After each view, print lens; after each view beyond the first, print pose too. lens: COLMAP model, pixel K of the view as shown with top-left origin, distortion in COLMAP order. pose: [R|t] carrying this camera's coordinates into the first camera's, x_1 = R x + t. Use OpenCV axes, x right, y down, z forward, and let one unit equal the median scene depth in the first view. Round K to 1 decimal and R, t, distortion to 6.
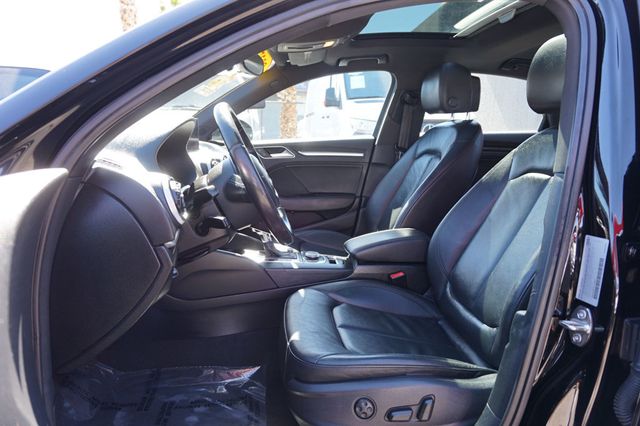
lens RADIAL K [[434.4, 0, 321.4], [0, 434.4, 211.4], [0, 0, 1]] dist [-0.026303, 0.030595]
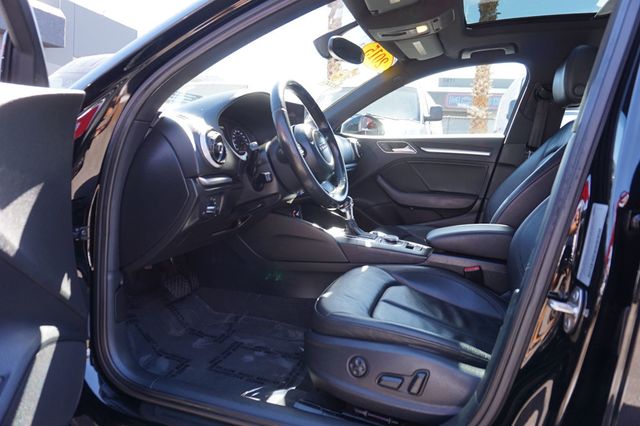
lens RADIAL K [[434.4, 0, 323.8], [0, 434.4, 210.4], [0, 0, 1]] dist [-0.026303, 0.030595]
pose [[0.904293, 0.096478, -0.415868, 0.248213], [-0.115262, 0.993129, -0.020236, 0.073770], [0.411058, 0.066233, 0.909200, 0.013163]]
